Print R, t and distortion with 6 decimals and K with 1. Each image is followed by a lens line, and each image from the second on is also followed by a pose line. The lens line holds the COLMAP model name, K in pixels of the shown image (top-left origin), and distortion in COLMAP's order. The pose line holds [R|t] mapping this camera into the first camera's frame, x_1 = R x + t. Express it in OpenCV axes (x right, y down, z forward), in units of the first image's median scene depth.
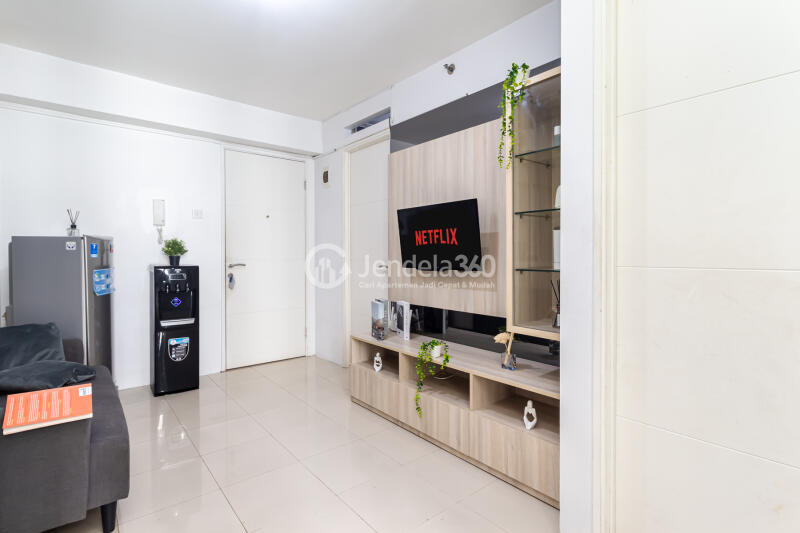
lens RADIAL K [[391.6, 0, 399.9], [0, 391.6, 260.2], [0, 0, 1]] dist [-0.033386, -0.000181]
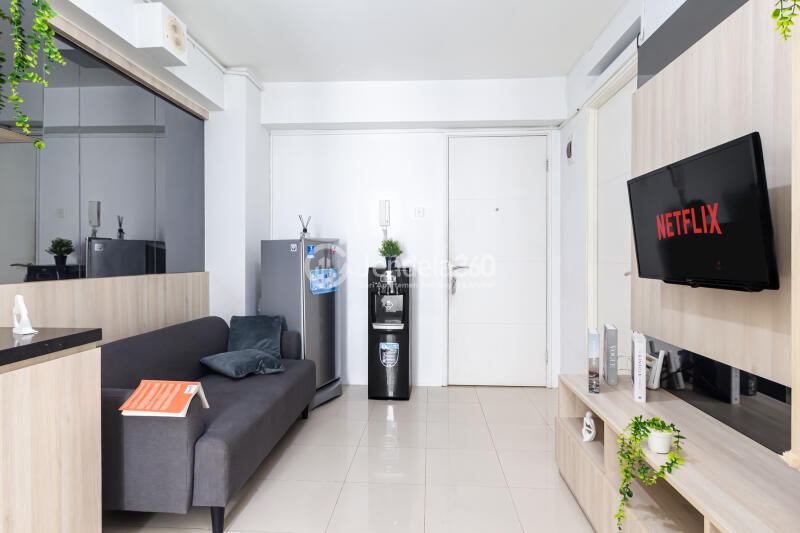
lens RADIAL K [[427.2, 0, 396.8], [0, 427.2, 260.2], [0, 0, 1]] dist [0.002648, 0.000754]
pose [[0.723257, 0.006973, -0.690544, 0.171981], [-0.008910, 0.999960, 0.000765, -0.004251], [0.690521, 0.005600, 0.723290, 0.252649]]
